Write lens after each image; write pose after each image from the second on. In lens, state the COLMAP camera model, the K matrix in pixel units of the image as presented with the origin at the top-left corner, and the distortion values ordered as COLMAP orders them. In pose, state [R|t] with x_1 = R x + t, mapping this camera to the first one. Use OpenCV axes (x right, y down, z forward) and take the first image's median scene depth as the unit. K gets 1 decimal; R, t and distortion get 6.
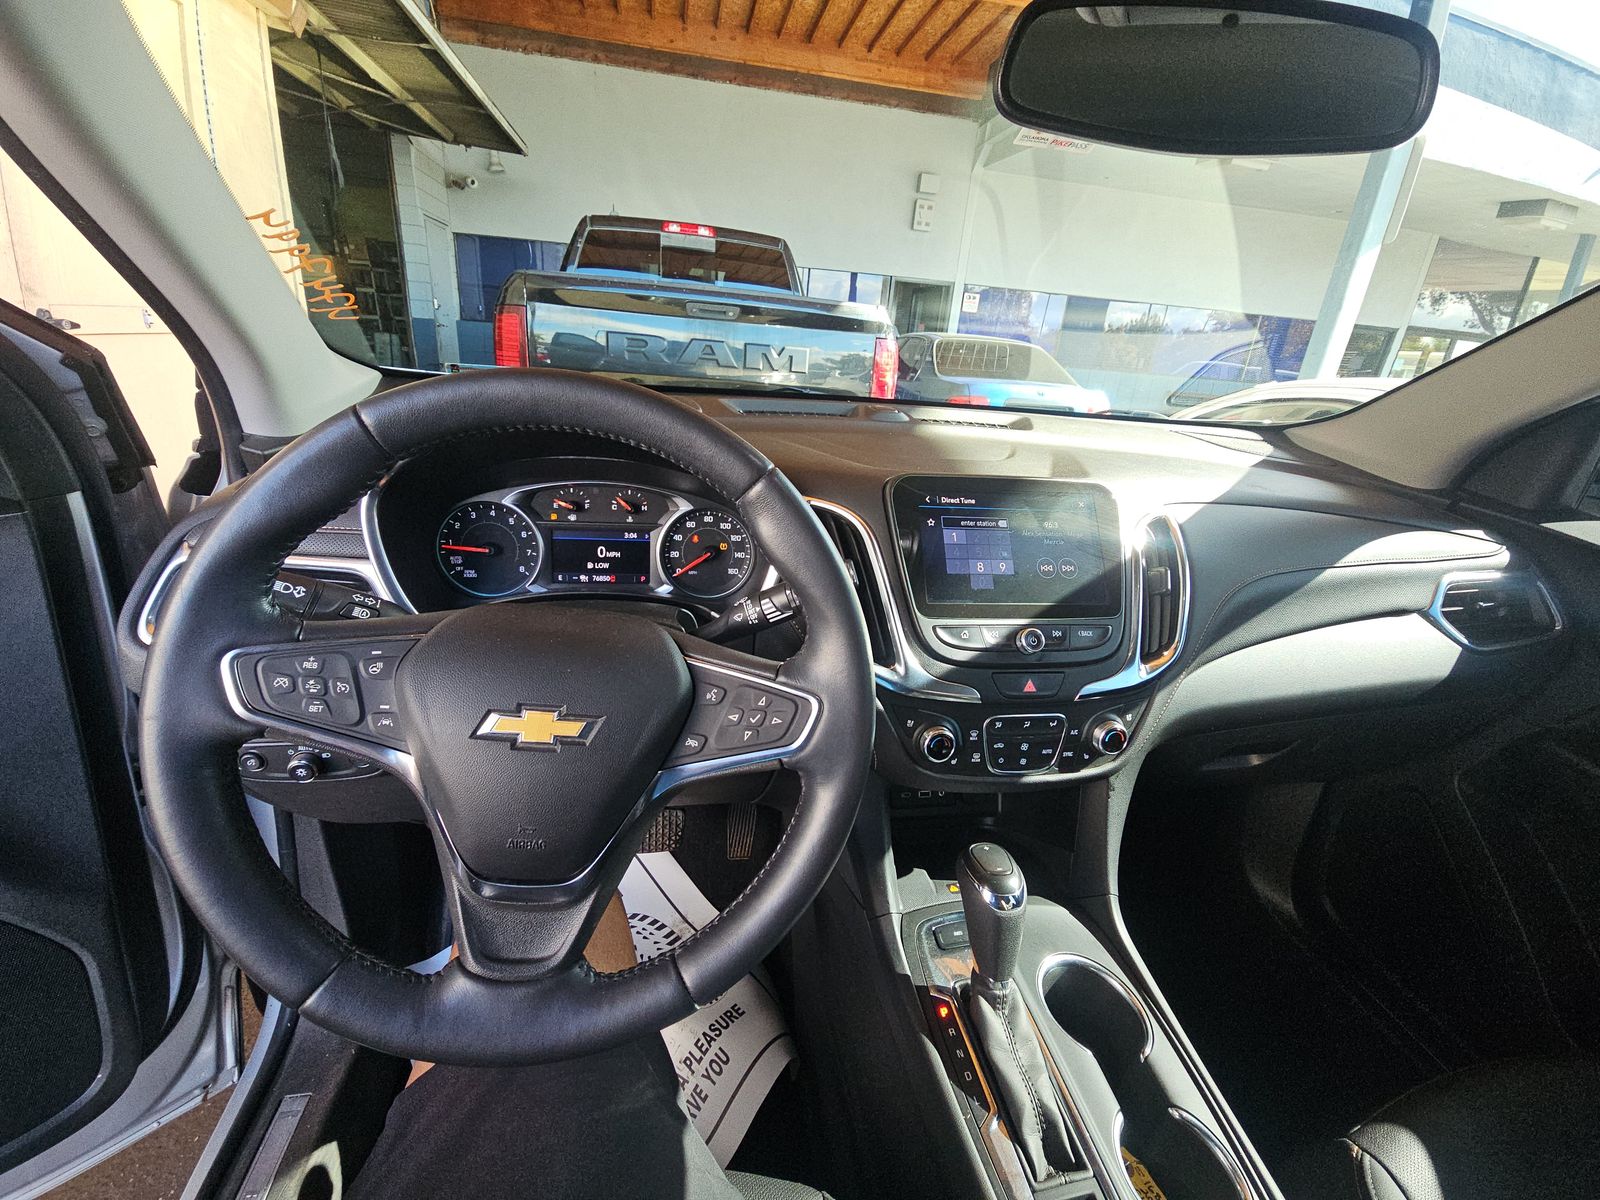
lens RADIAL K [[699.7, 0, 788.5], [0, 699.7, 596.7], [0, 0, 1]] dist [0.033357, -0.000152]
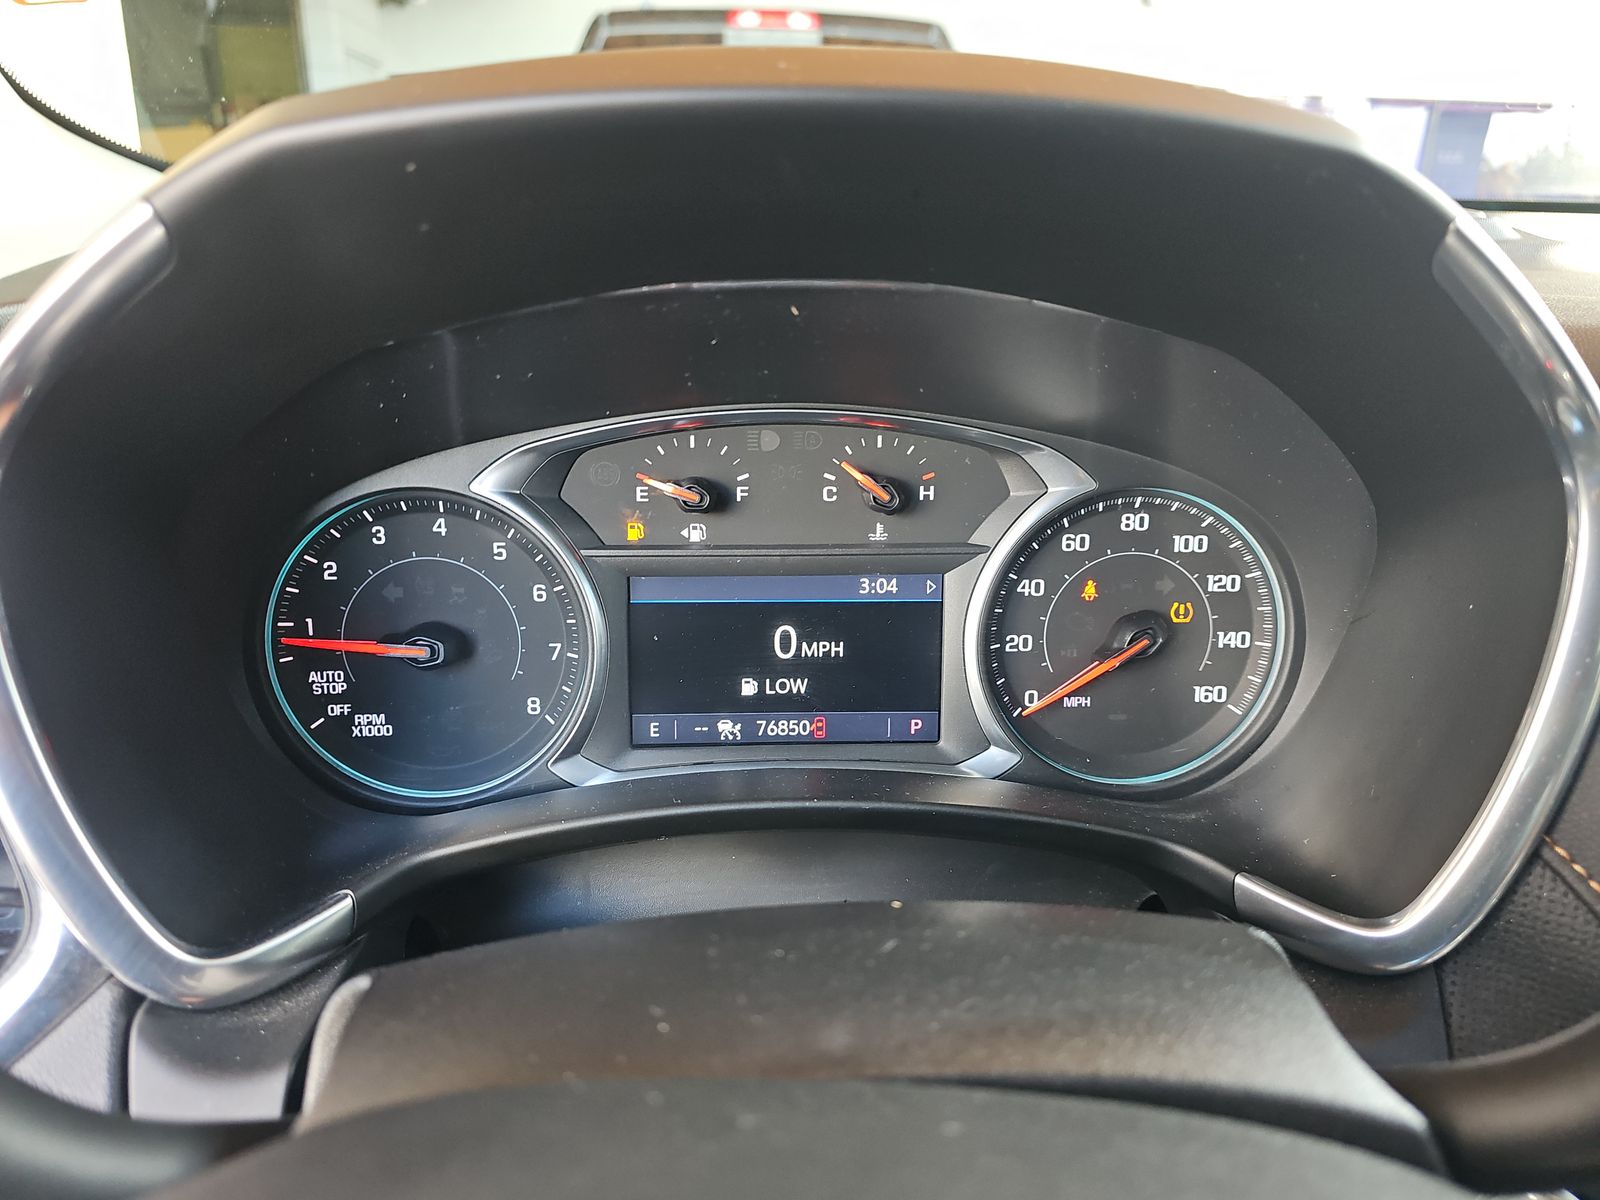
lens RADIAL K [[1180.8, 0, 800.0], [0, 1180.8, 600.0], [0, 0, 1]] dist [0.063153, -0.069180]
pose [[0.993111, -0.022210, -0.115051, -0.200616], [0.018103, 0.999165, -0.036617, -0.063200], [0.115768, 0.034282, 0.992684, 0.492374]]
